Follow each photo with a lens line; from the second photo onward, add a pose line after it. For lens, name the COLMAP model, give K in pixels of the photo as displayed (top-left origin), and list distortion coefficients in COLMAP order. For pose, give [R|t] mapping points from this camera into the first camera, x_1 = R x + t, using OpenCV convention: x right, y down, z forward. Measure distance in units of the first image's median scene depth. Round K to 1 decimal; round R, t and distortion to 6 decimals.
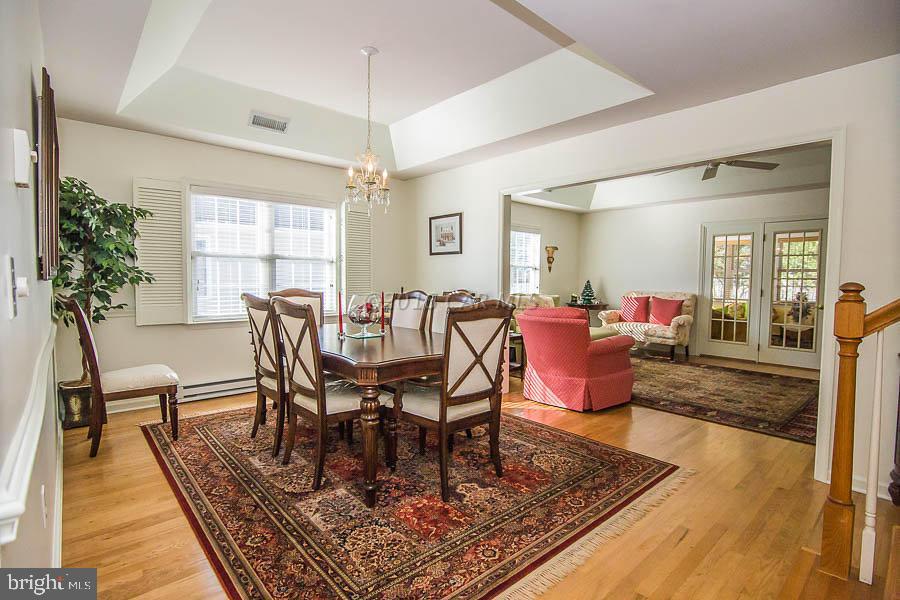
lens RADIAL K [[437.7, 0, 447.0], [0, 437.7, 295.7], [0, 0, 1]] dist [-0.014392, 0.000045]
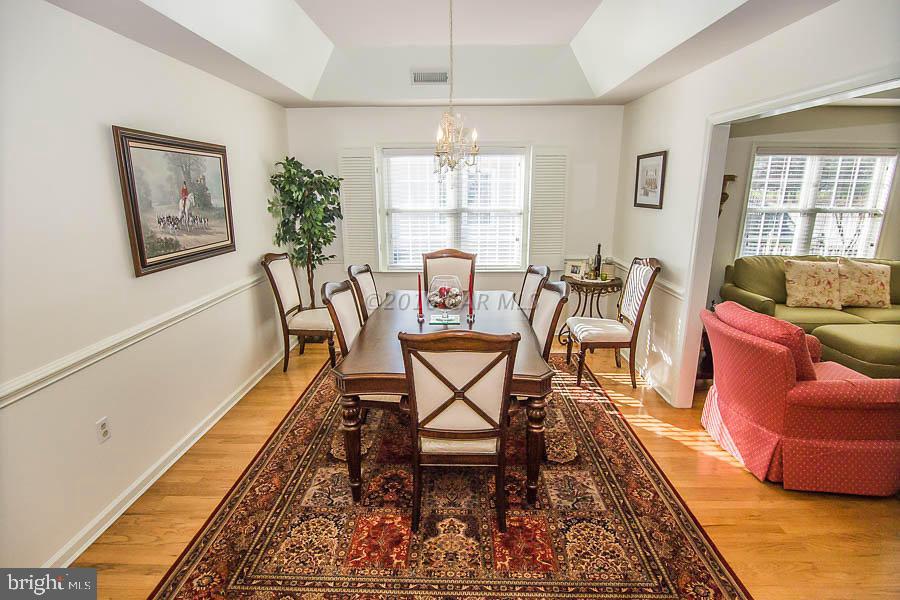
lens RADIAL K [[433.0, 0, 450.0], [0, 433.0, 300.0], [0, 0, 1]] dist [-0.017763, -0.000305]
pose [[0.733688, 0.156534, -0.661210, 0.413669], [-0.015563, 0.976719, 0.213958, -0.145272], [0.679308, -0.146688, 0.719043, 0.330519]]
